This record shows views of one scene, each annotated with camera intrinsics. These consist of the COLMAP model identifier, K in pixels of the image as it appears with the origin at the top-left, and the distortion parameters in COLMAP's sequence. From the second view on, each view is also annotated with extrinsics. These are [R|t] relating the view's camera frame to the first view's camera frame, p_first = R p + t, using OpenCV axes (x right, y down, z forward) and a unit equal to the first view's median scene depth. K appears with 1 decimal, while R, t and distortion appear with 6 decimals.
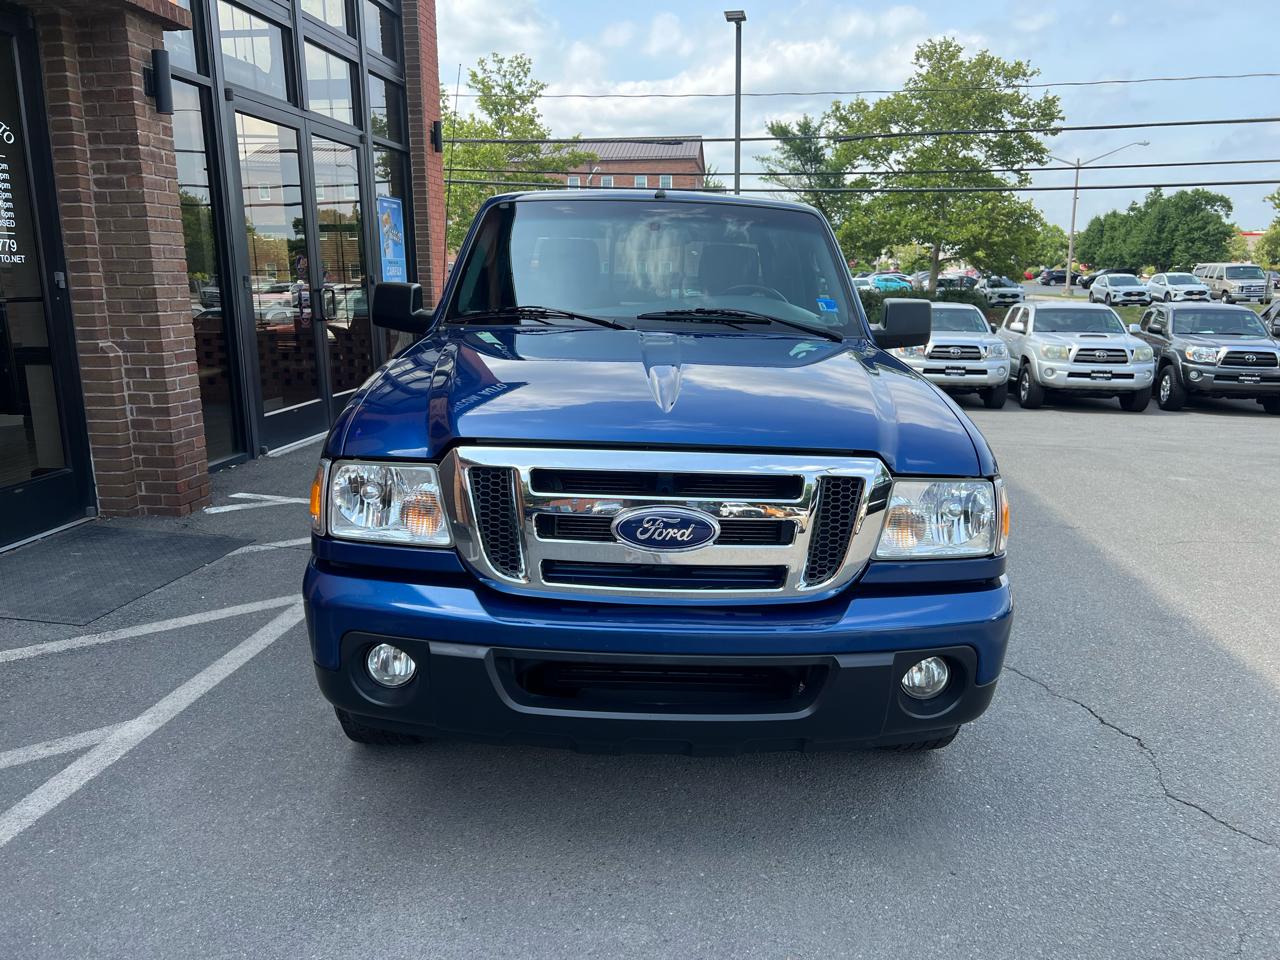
lens RADIAL K [[960.1, 0, 636.6], [0, 960.1, 483.1], [0, 0, 1]] dist [0.045797, -0.055961]
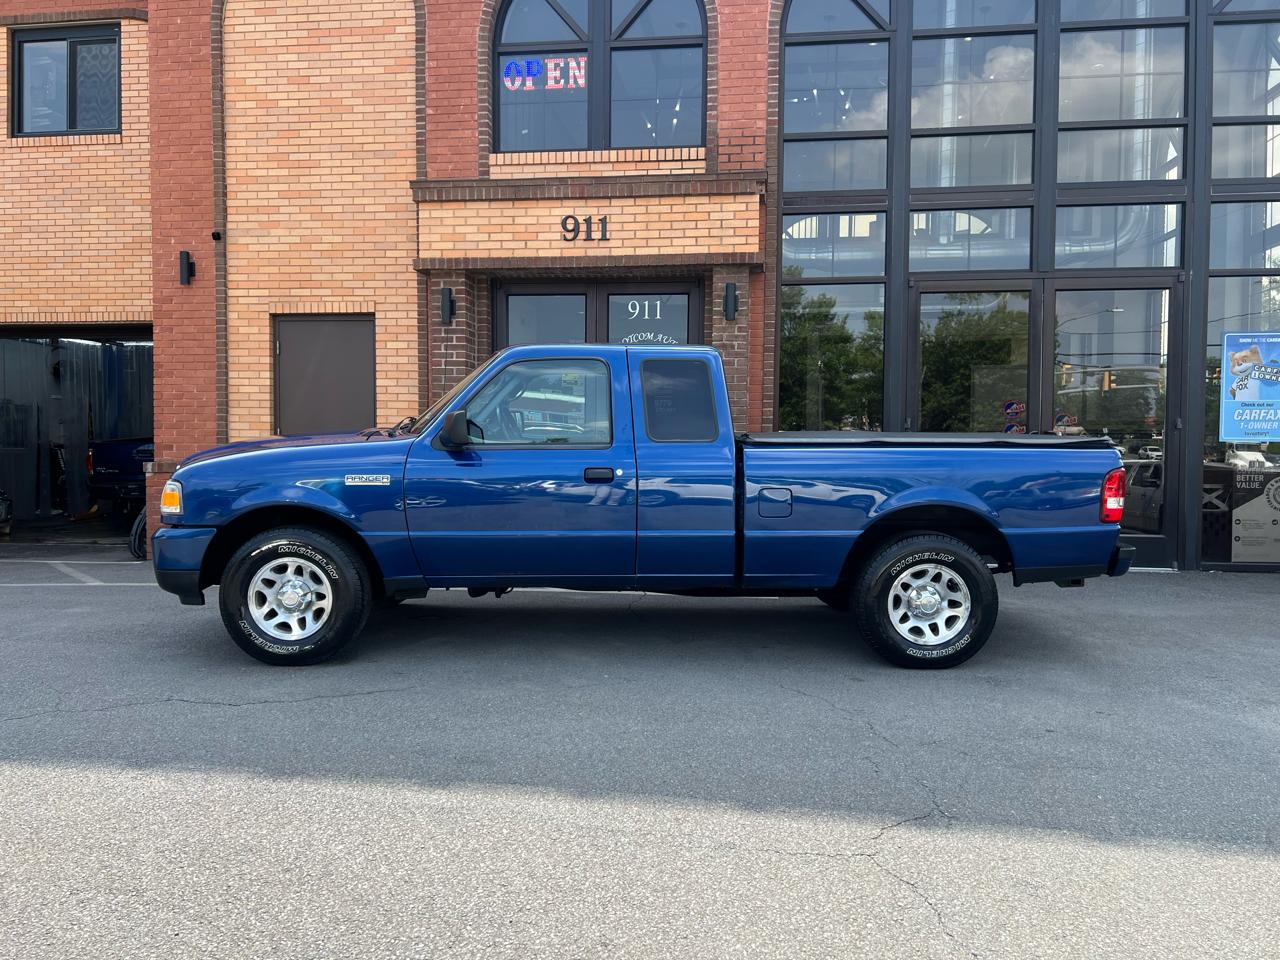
lens RADIAL K [[956.1, 0, 627.8], [0, 956.1, 494.2], [0, 0, 1]] dist [0.048553, -0.059868]
pose [[-0.001071, 0.052177, -0.998637, 1.154940], [-0.220342, 0.974082, 0.051131, -0.140752], [0.975422, 0.220096, 0.010454, 0.887375]]
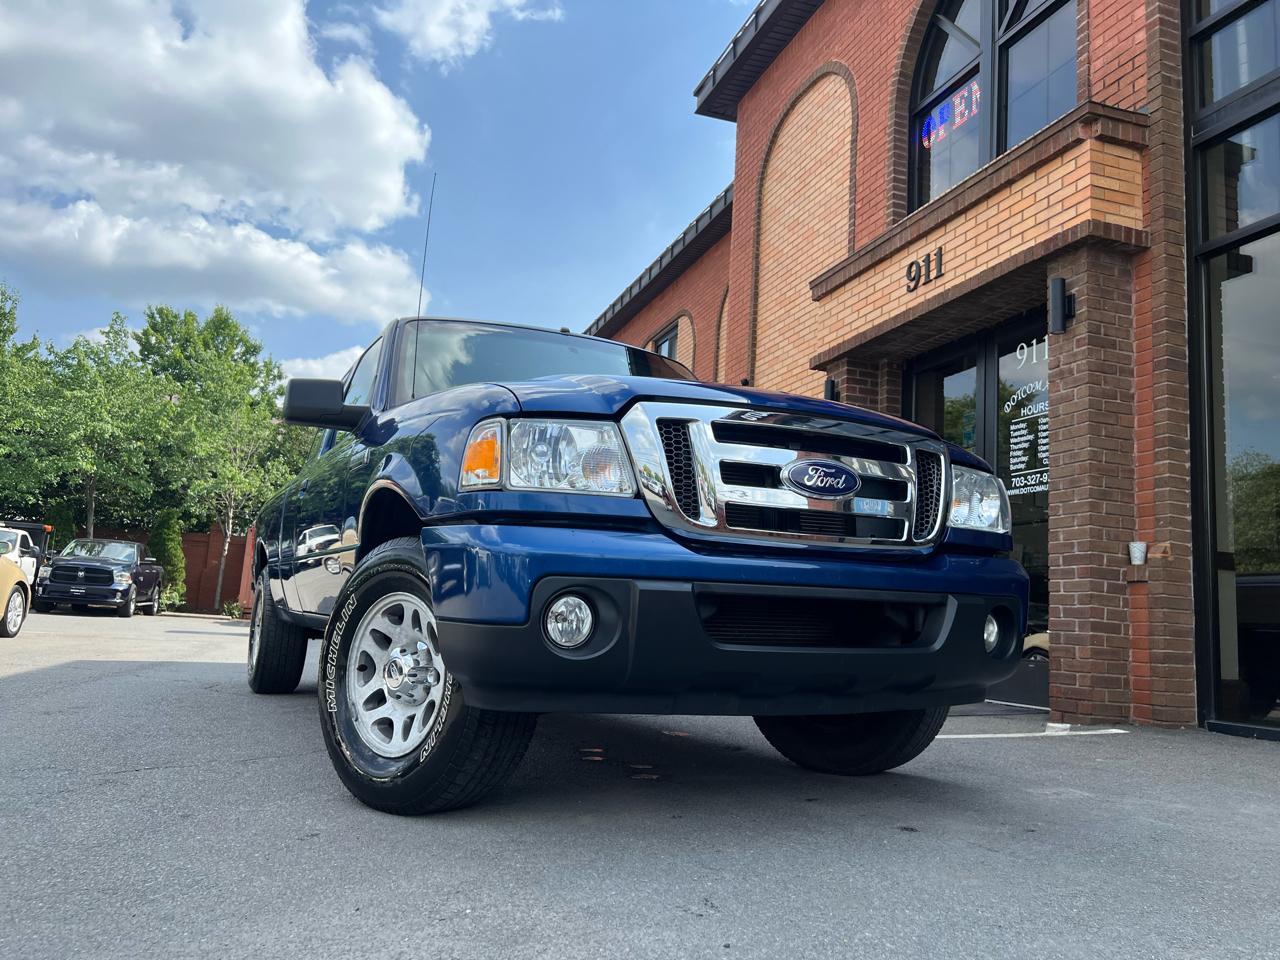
lens RADIAL K [[964.0, 0, 638.9], [0, 964.0, 492.7], [0, 0, 1]] dist [0.040635, -0.049238]
pose [[-0.893706, -0.106907, -0.435730, 0.377883], [-0.145282, 0.987826, 0.055616, -0.201391], [0.424480, 0.113008, -0.898357, 1.801845]]
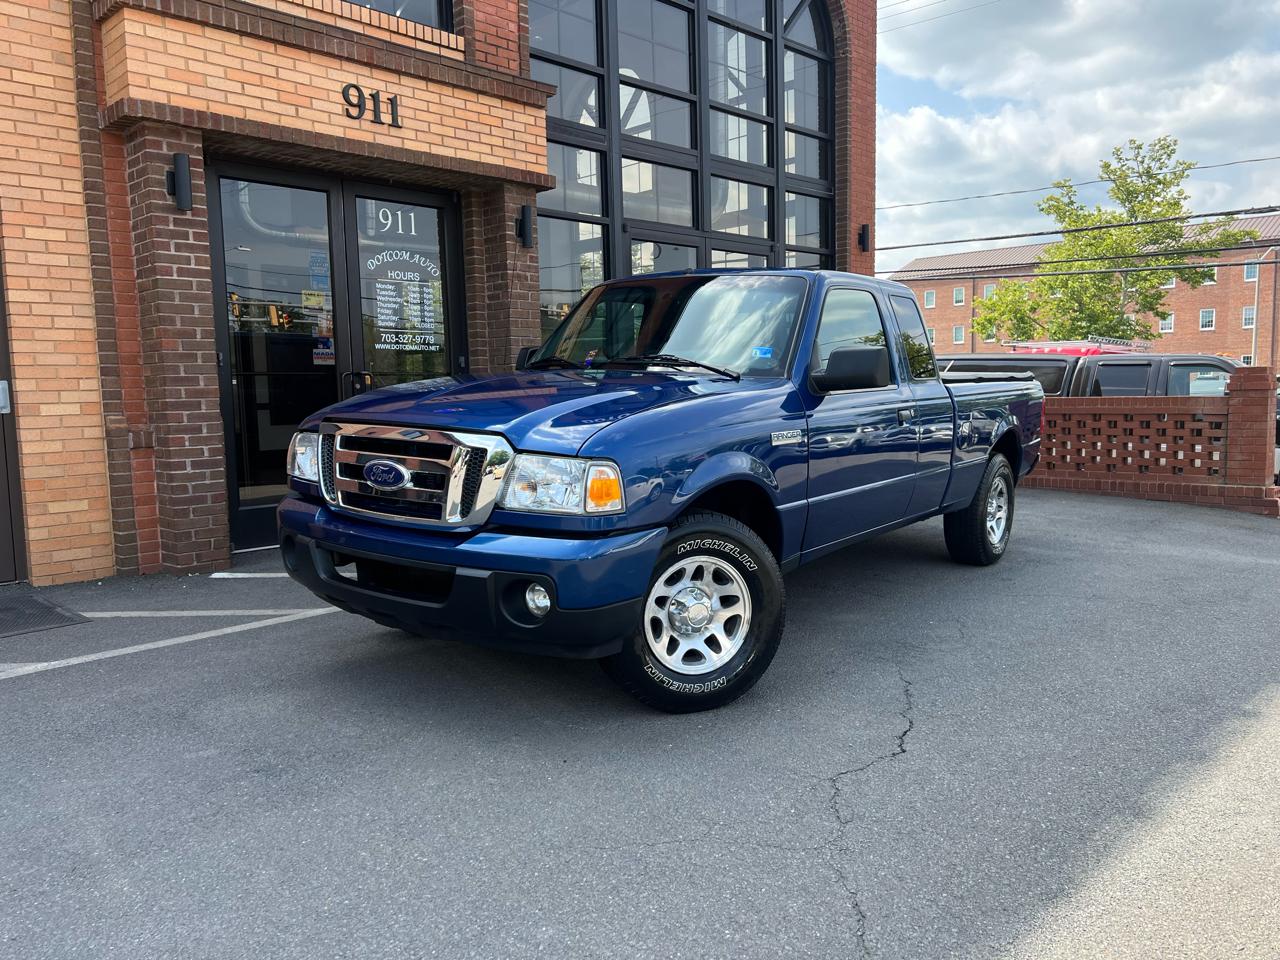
lens RADIAL K [[960.1, 0, 636.6], [0, 960.1, 483.1], [0, 0, 1]] dist [0.045797, -0.055961]
pose [[0.795830, 0.047942, -0.603619, 0.540731], [-0.110572, 0.991605, -0.067025, 0.049944], [0.595339, 0.120084, 0.794451, -0.011495]]
